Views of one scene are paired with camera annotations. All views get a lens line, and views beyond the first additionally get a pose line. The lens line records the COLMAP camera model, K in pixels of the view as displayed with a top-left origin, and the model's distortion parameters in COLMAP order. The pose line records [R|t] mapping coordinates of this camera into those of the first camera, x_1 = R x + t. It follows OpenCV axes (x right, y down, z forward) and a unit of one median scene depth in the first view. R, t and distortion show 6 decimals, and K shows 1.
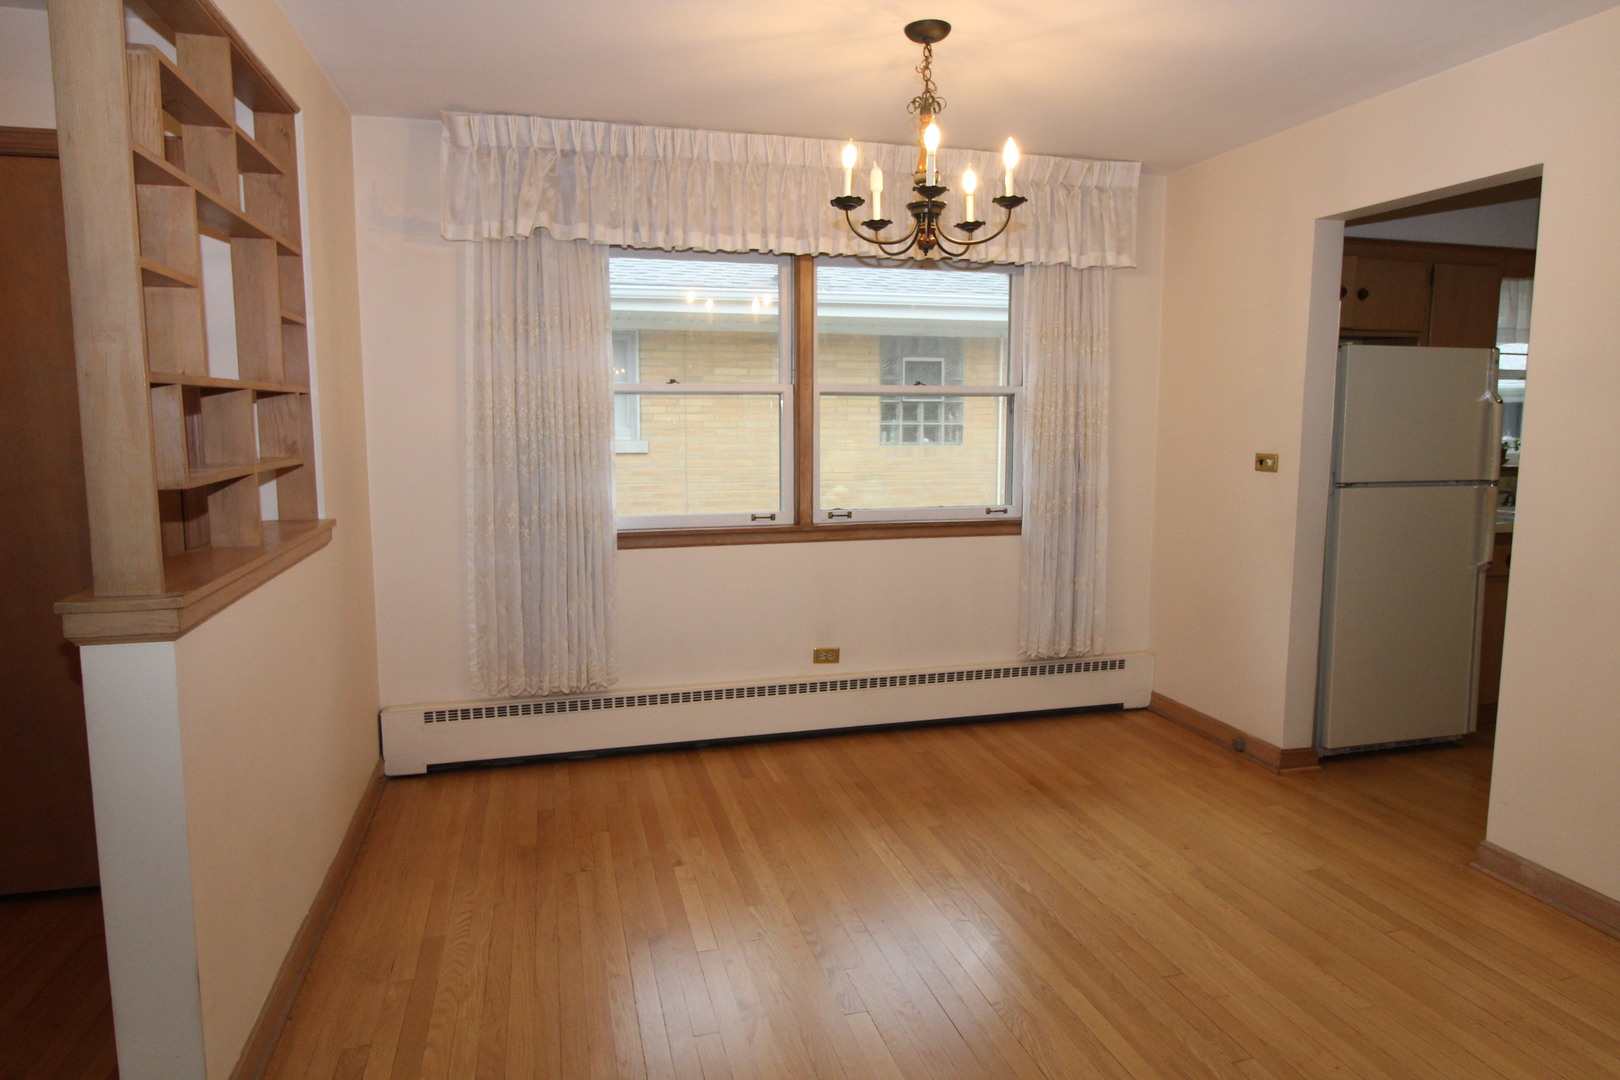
lens RADIAL K [[956.2, 0, 813.1], [0, 956.2, 529.3], [0, 0, 1]] dist [-0.002145, 0.000034]
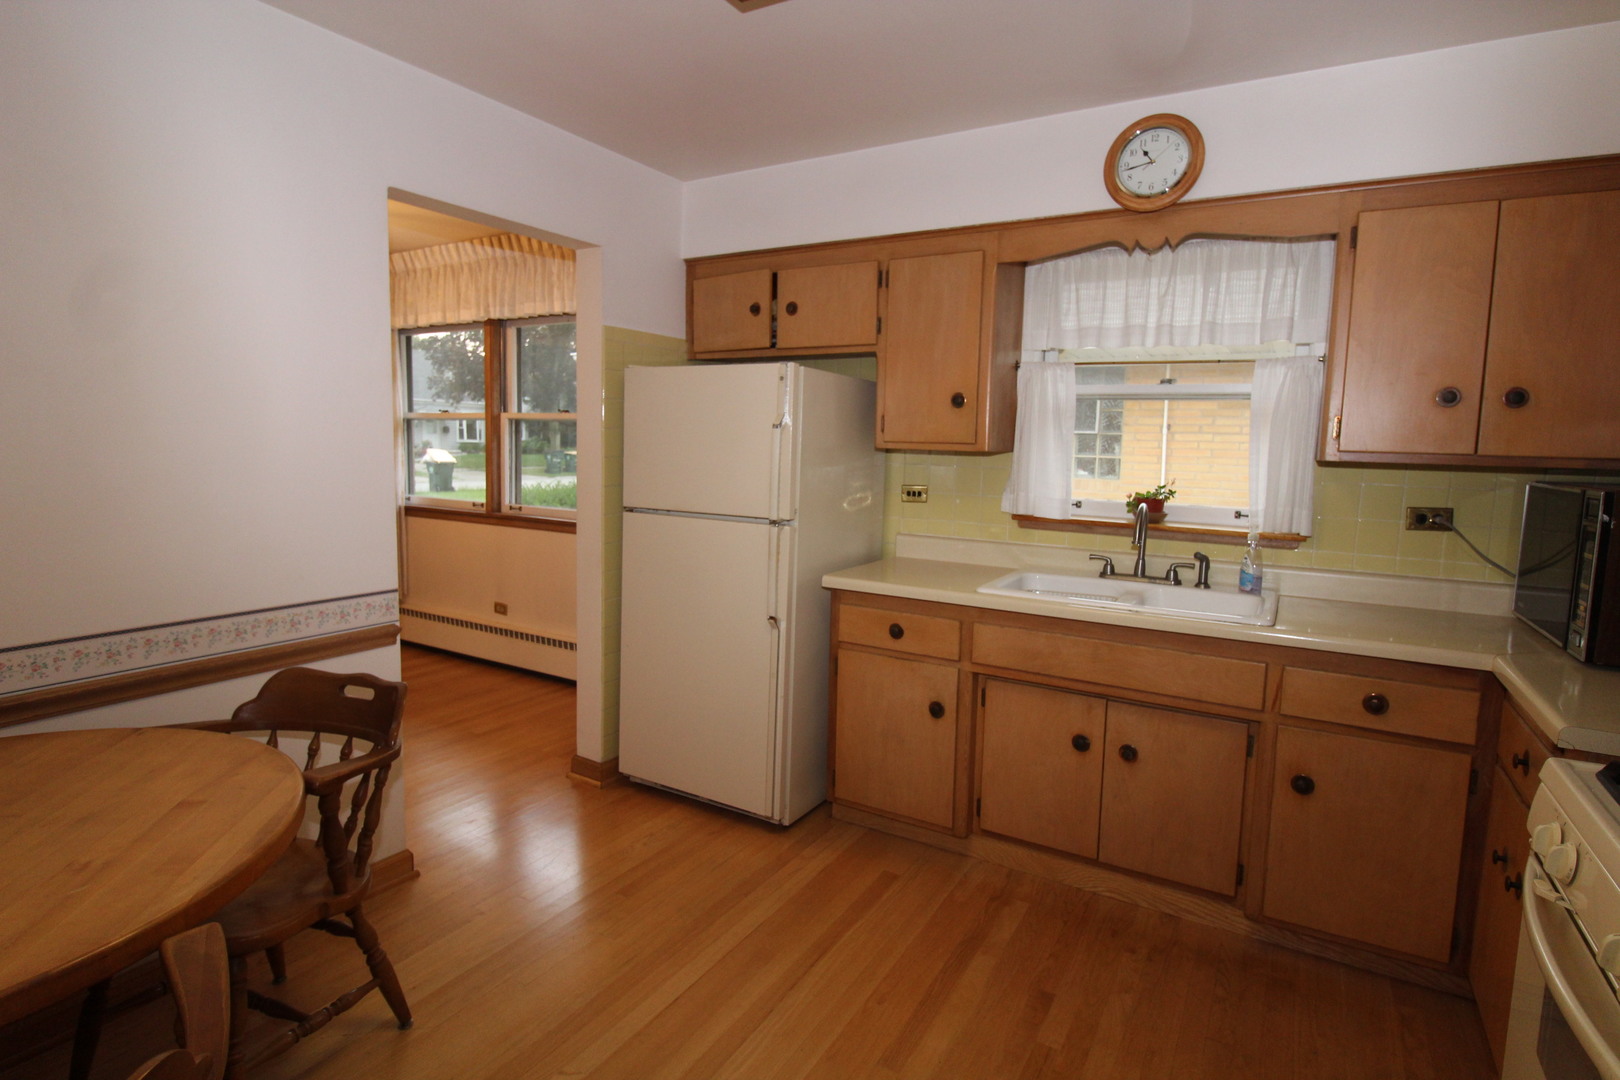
lens RADIAL K [[826.1, 0, 810.0], [0, 826.1, 534.1], [0, 0, 1]] dist [0.000977, 0.000049]
pose [[0.697379, 0.096185, -0.710219, 1.168402], [-0.106901, 0.993828, 0.029626, -0.058985], [0.708685, 0.055263, 0.703358, 0.475379]]
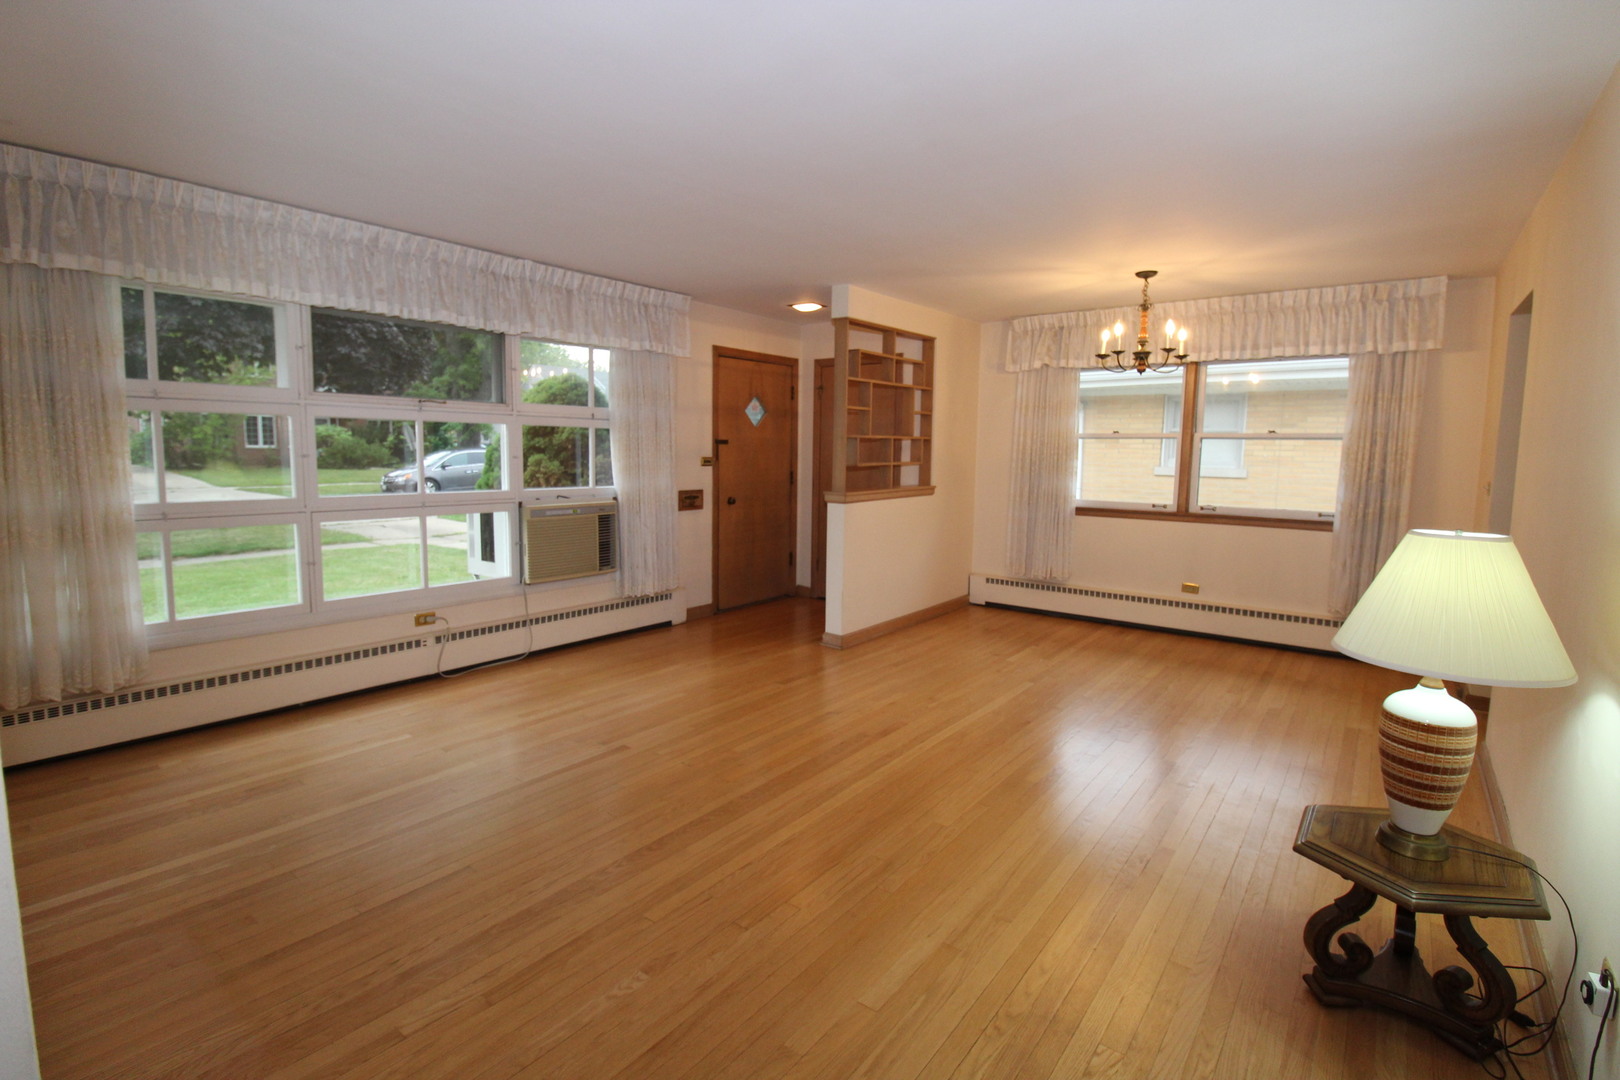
lens RADIAL K [[783.4, 0, 812.2], [0, 783.4, 535.3], [0, 0, 1]] dist [-0.005530, -0.000569]
pose [[0.595671, 0.097462, -0.797294, 0.745164], [-0.106965, 0.993396, 0.041518, 0.051400], [0.796074, 0.060551, 0.602162, -0.418886]]
